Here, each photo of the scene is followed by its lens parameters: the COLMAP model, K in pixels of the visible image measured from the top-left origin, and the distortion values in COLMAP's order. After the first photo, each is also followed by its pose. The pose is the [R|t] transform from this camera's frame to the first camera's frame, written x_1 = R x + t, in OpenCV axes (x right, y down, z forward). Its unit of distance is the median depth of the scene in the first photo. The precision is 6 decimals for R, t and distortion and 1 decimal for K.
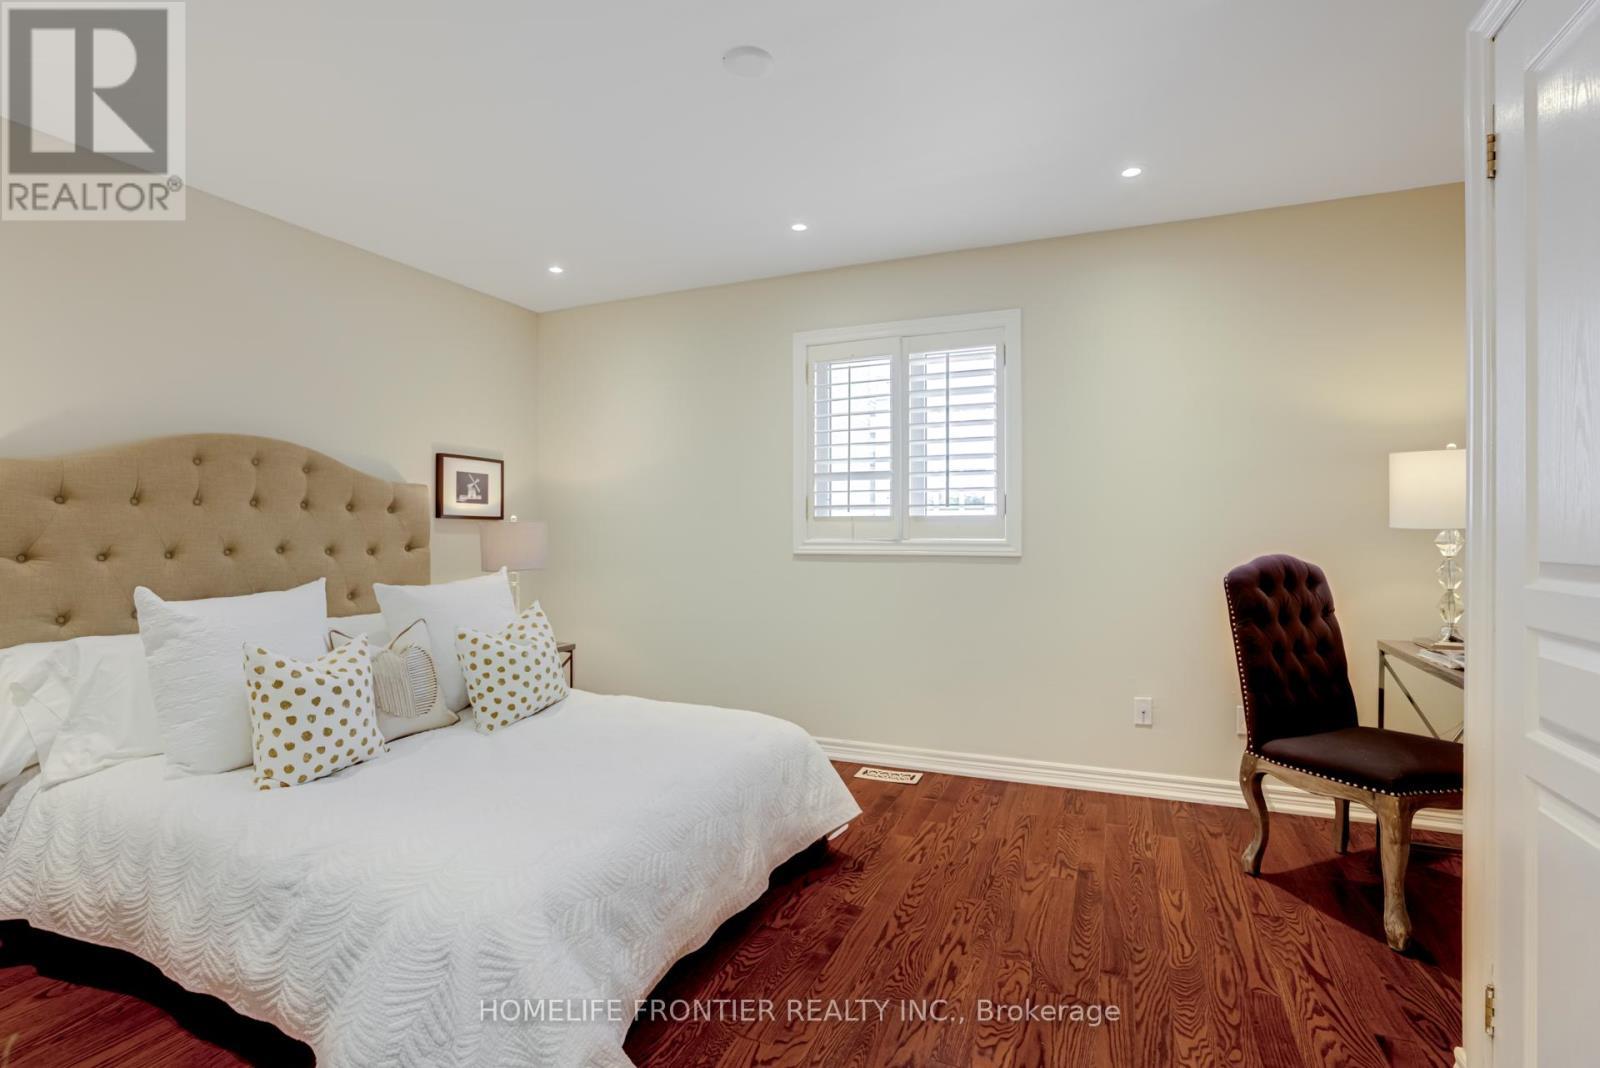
lens RADIAL K [[755.7, 0, 805.7], [0, 755.7, 512.1], [0, 0, 1]] dist [-0.056538, 0.000383]
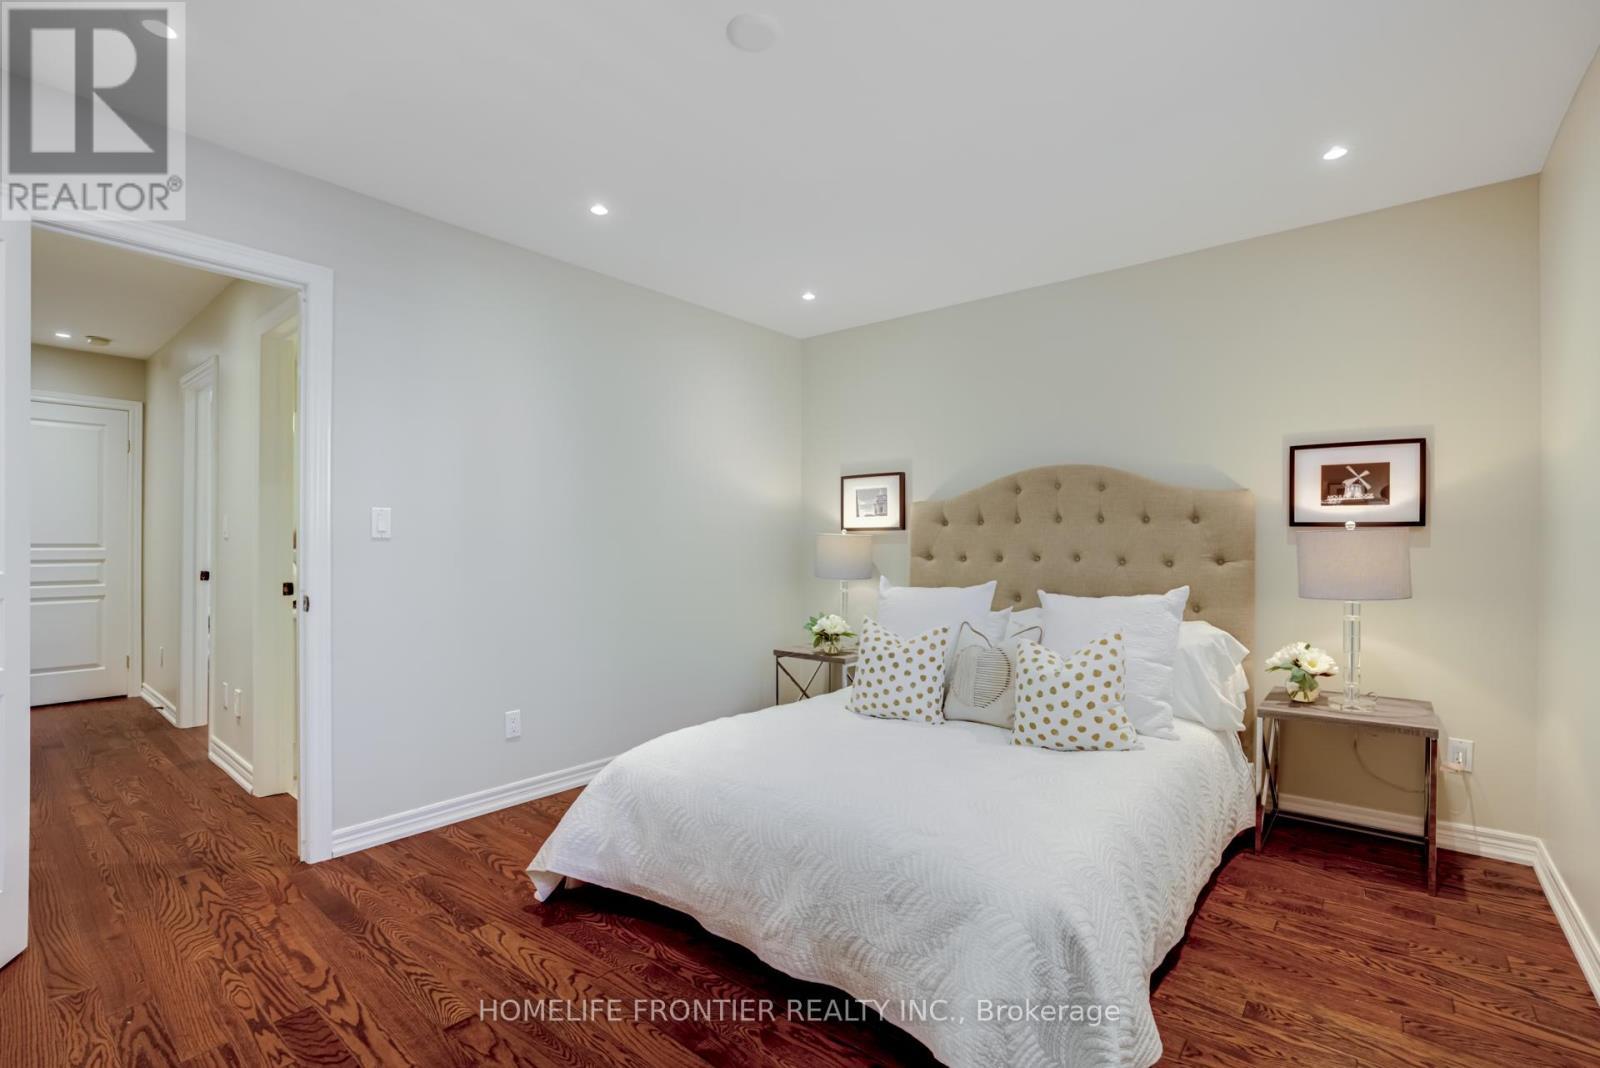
lens RADIAL K [[709.7, 0, 800.0], [0, 709.7, 534.0], [0, 0, 1]] dist [-0.051117, 0.000042]
pose [[-0.277418, -0.003250, -0.960744, 0.440524], [0.025900, 0.999606, -0.010860, 0.012490], [0.960400, -0.027896, -0.277224, 0.787669]]
